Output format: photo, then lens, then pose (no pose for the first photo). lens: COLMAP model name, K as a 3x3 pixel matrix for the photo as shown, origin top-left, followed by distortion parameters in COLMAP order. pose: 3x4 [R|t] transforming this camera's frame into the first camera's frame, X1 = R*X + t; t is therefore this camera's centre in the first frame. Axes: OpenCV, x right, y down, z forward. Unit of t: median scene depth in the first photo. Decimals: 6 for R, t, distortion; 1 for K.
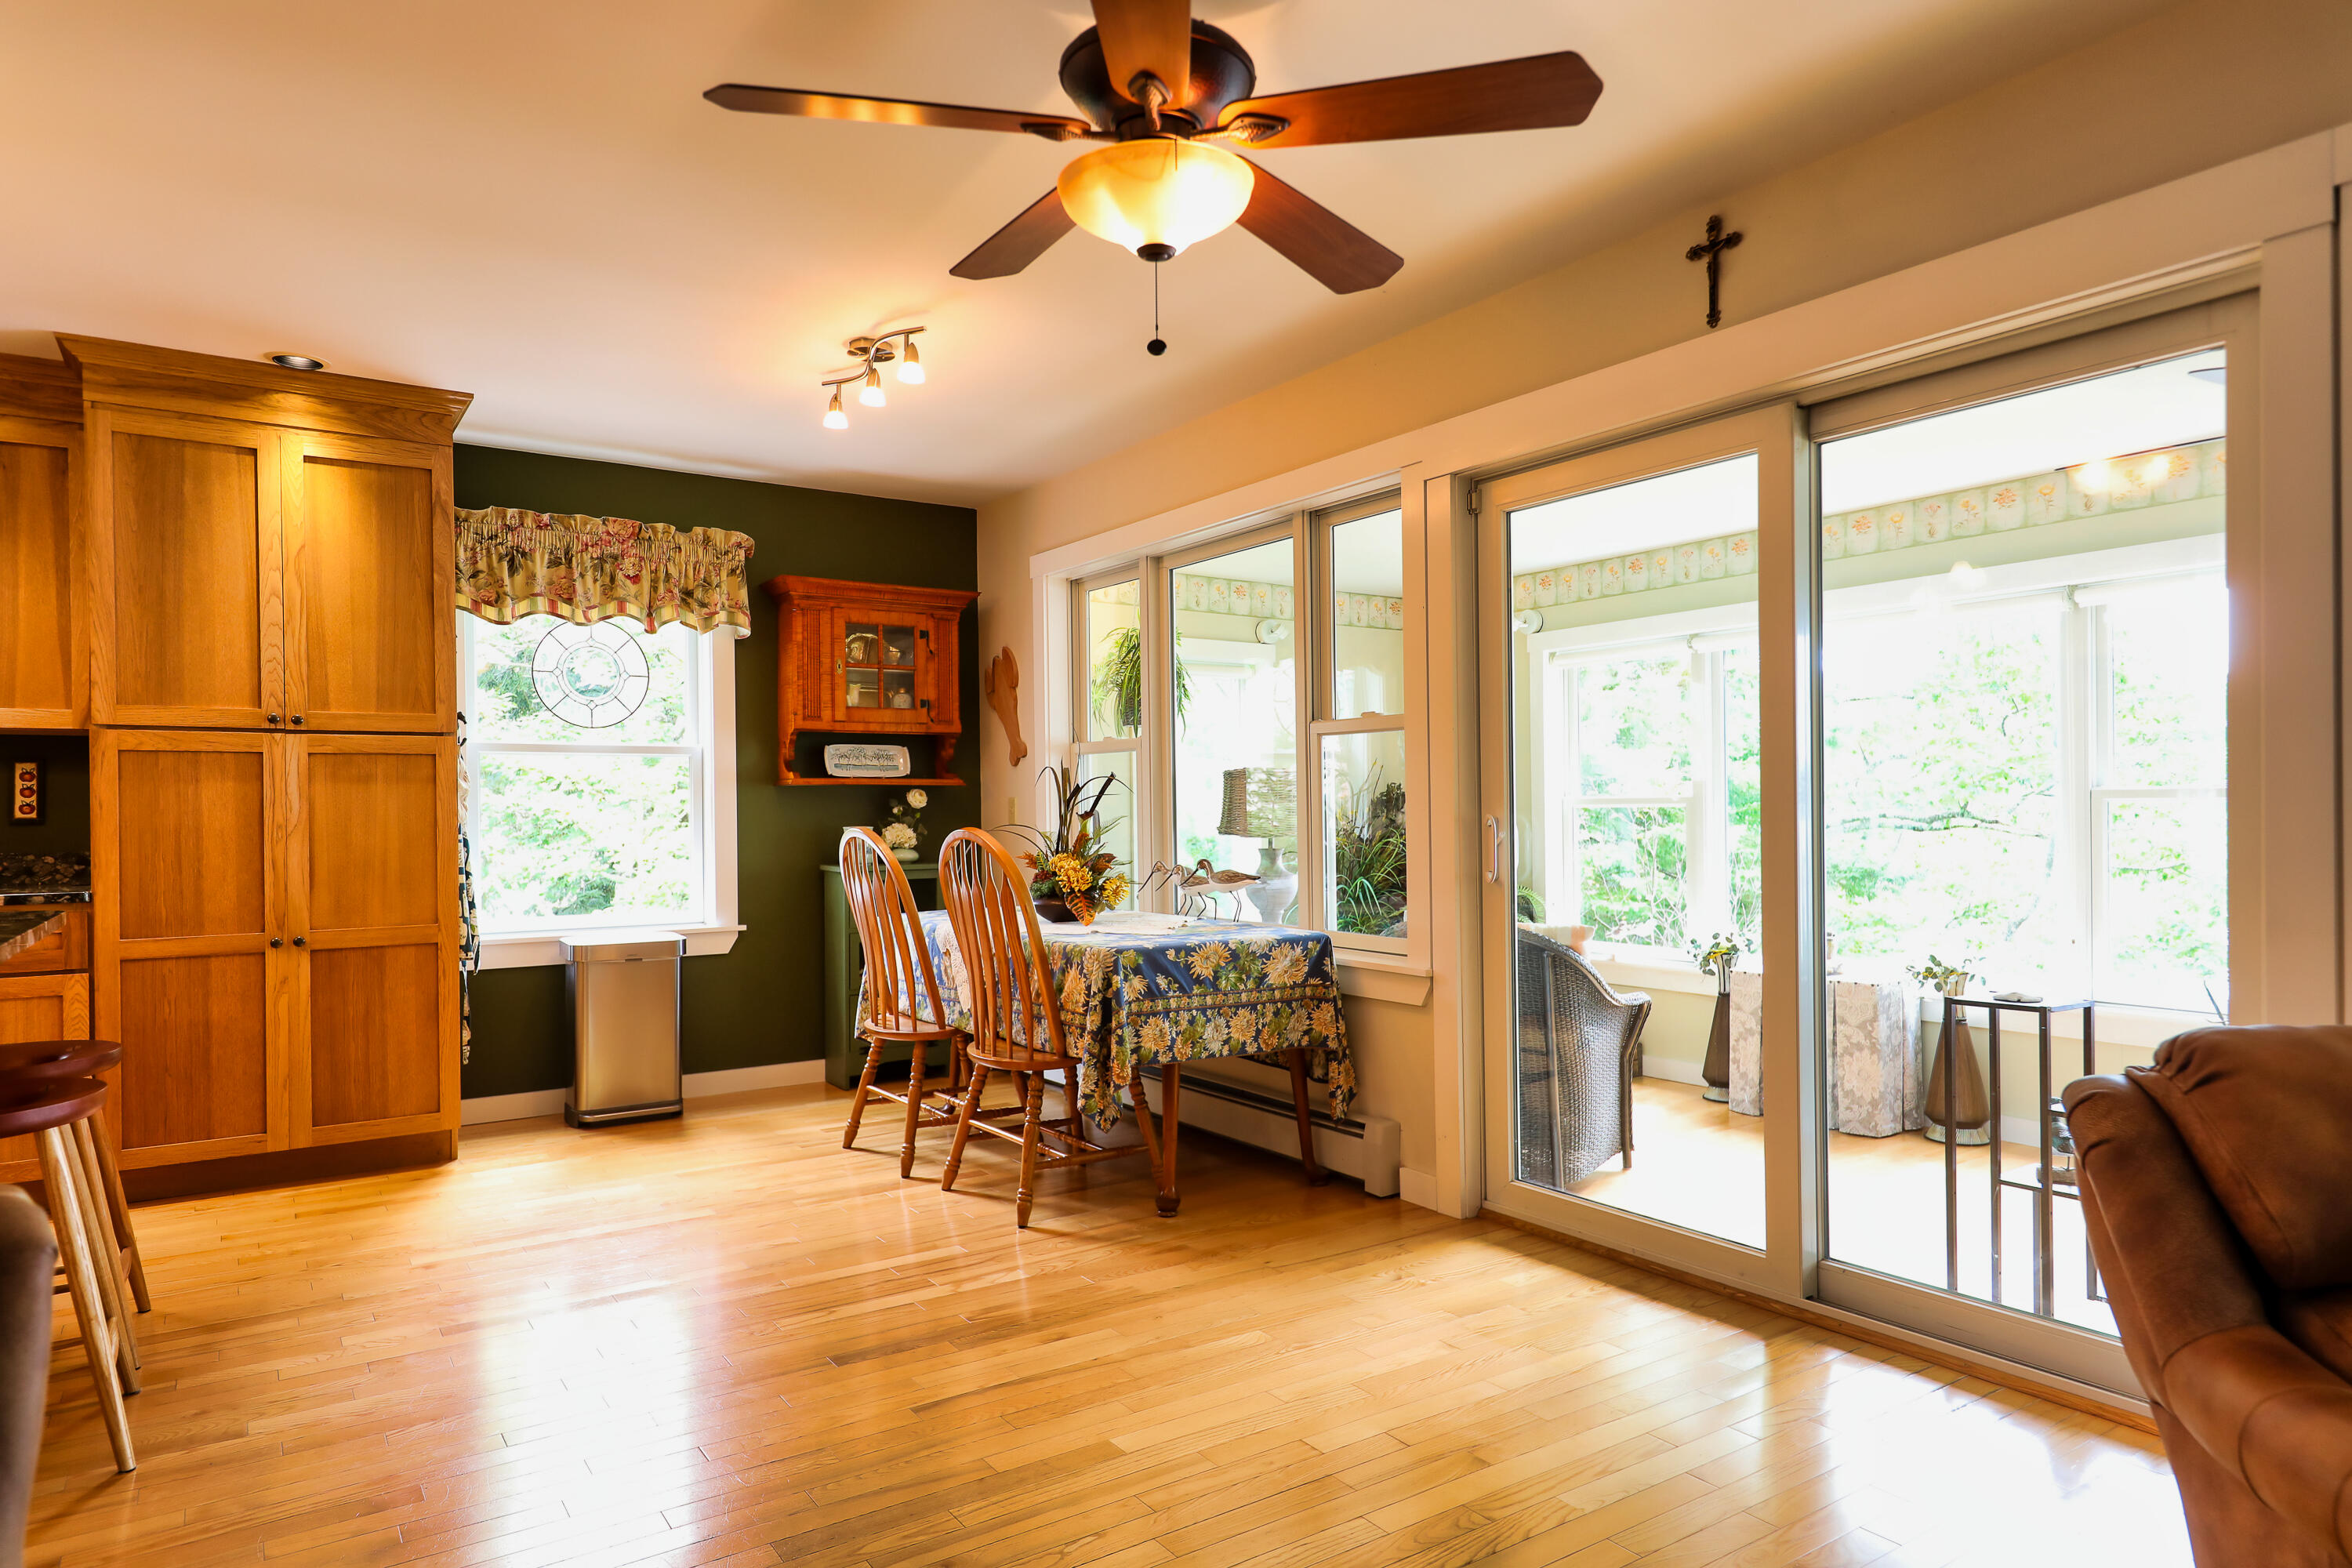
lens RADIAL K [[1390.1, 0, 1196.9], [0, 1390.1, 815.7], [0, 0, 1]] dist [0.025523, -0.002727]
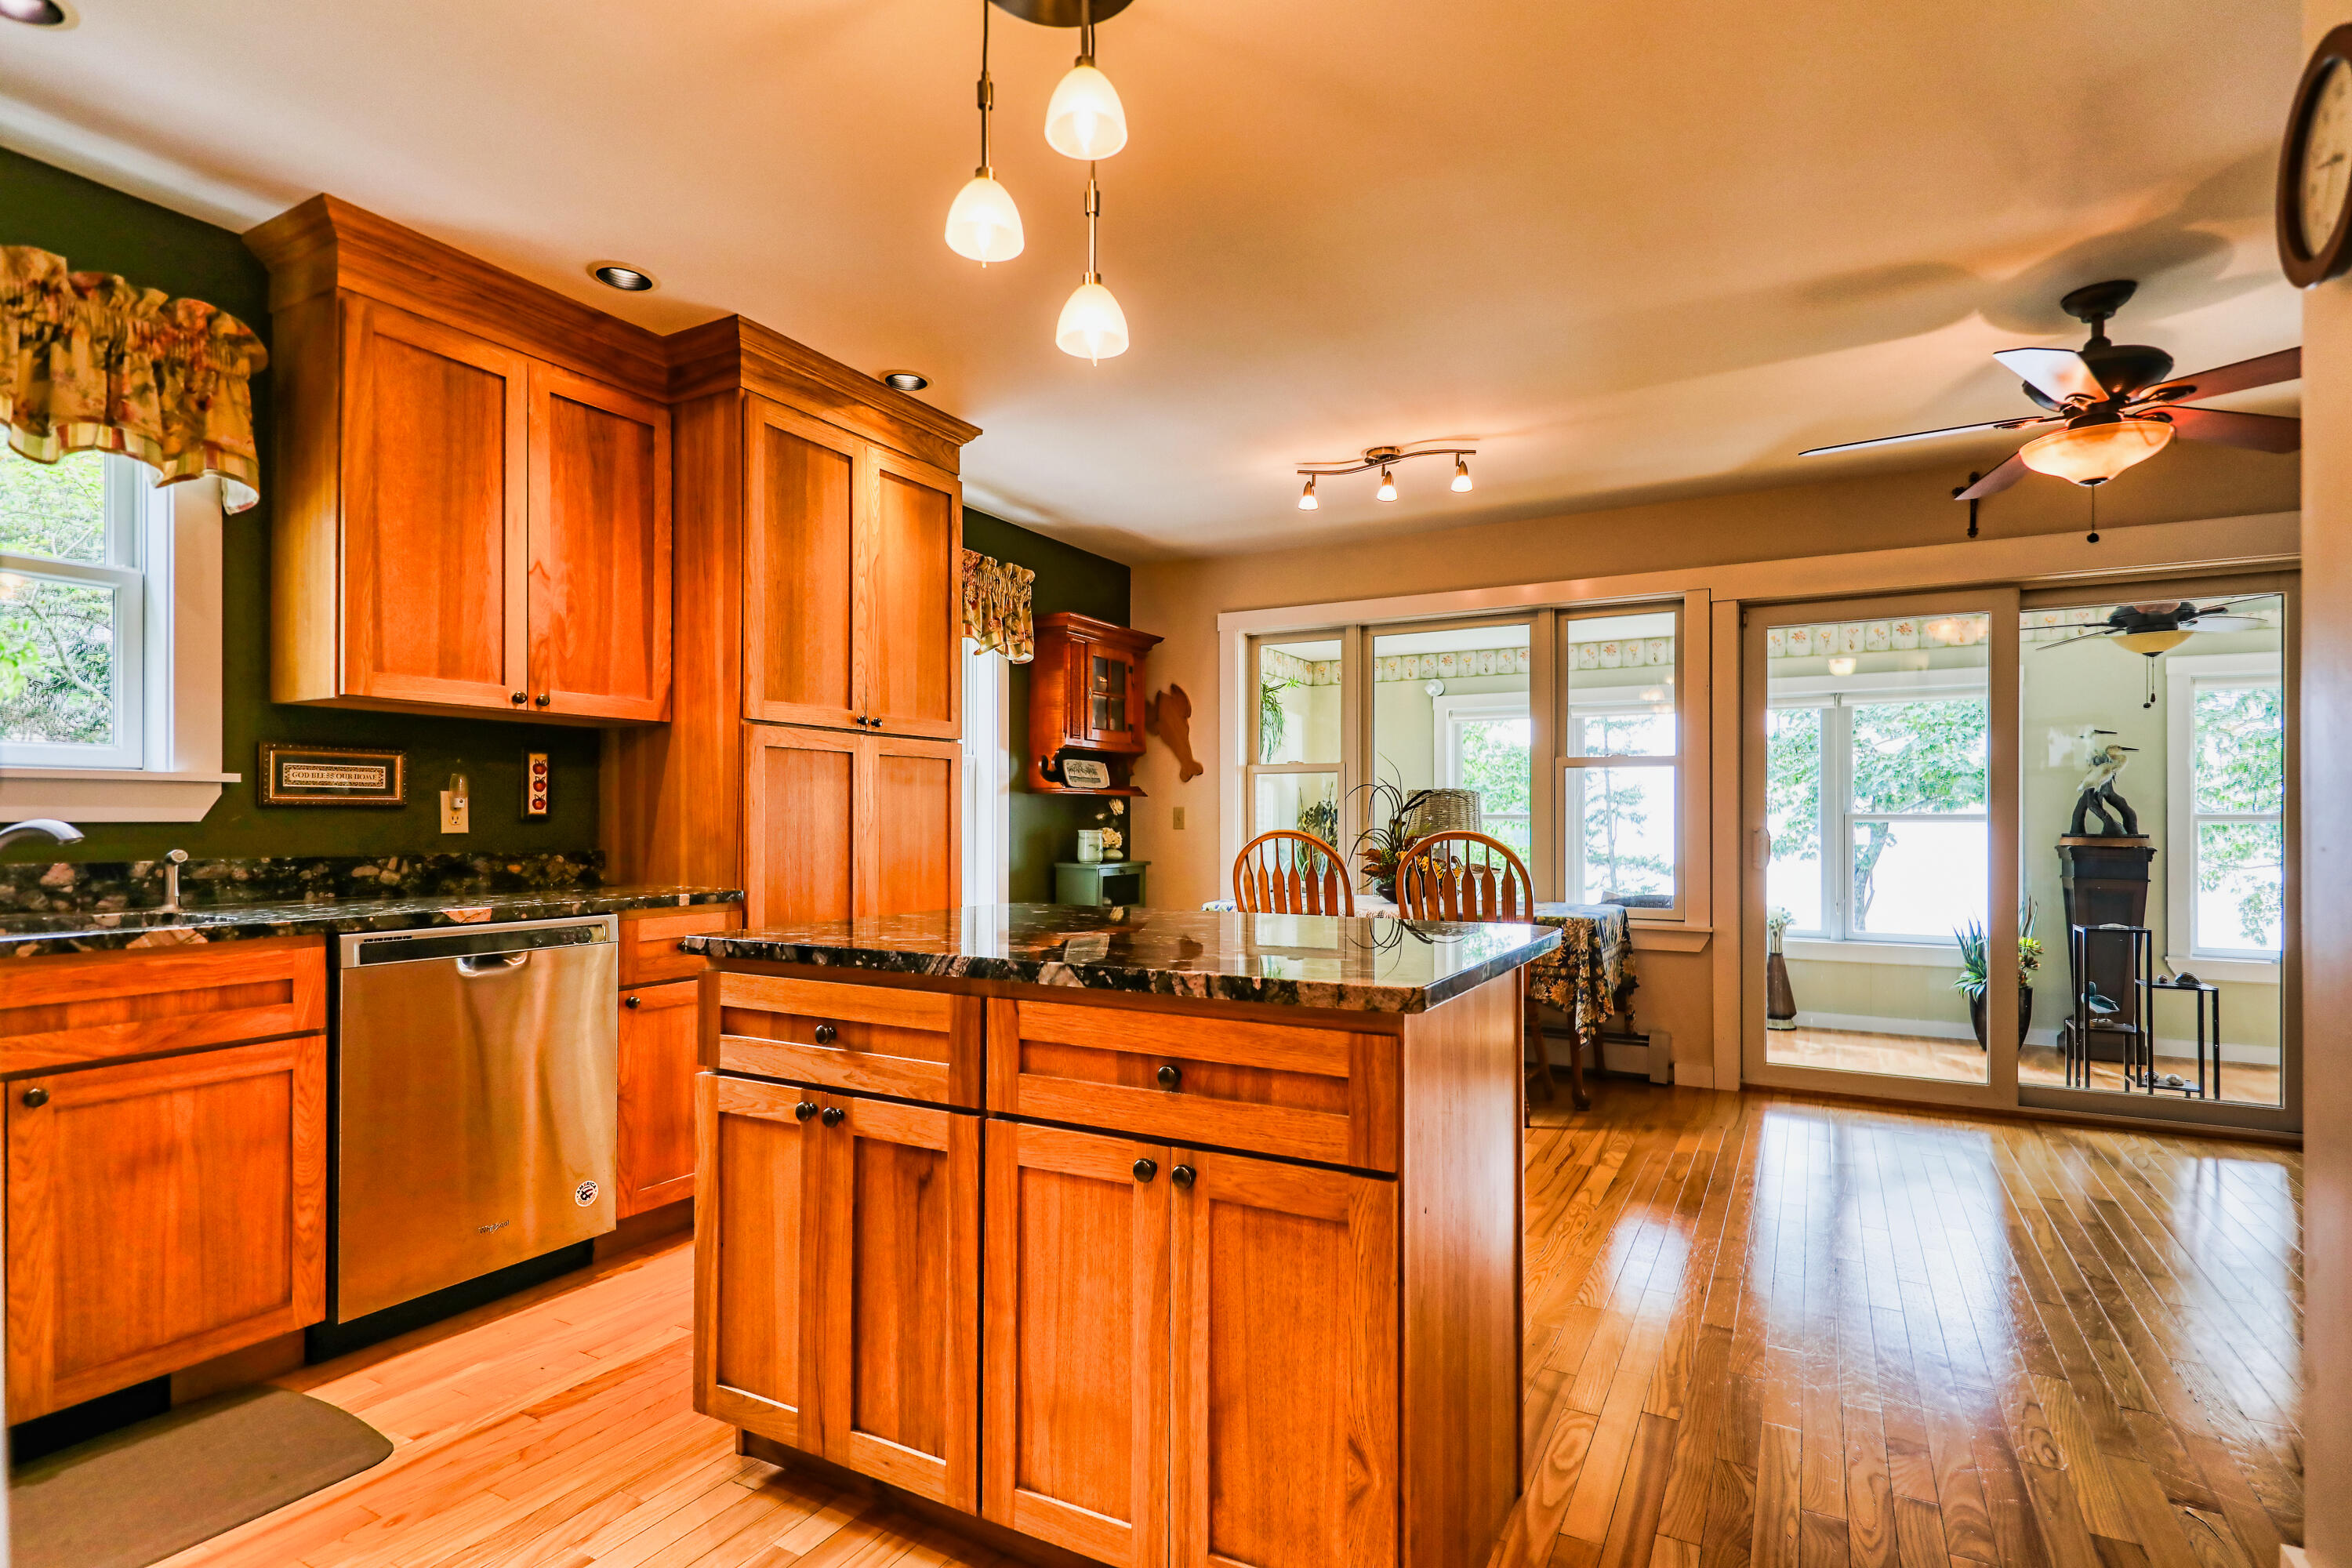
lens RADIAL K [[1148.0, 0, 1201.4], [0, 1148.0, 815.3], [0, 0, 1]] dist [0.016255, -0.000895]
pose [[0.888049, 0.012715, 0.459573, -0.817267], [-0.007315, 0.999882, -0.013529, 0.009981], [-0.459690, 0.008652, 0.888037, 0.137760]]
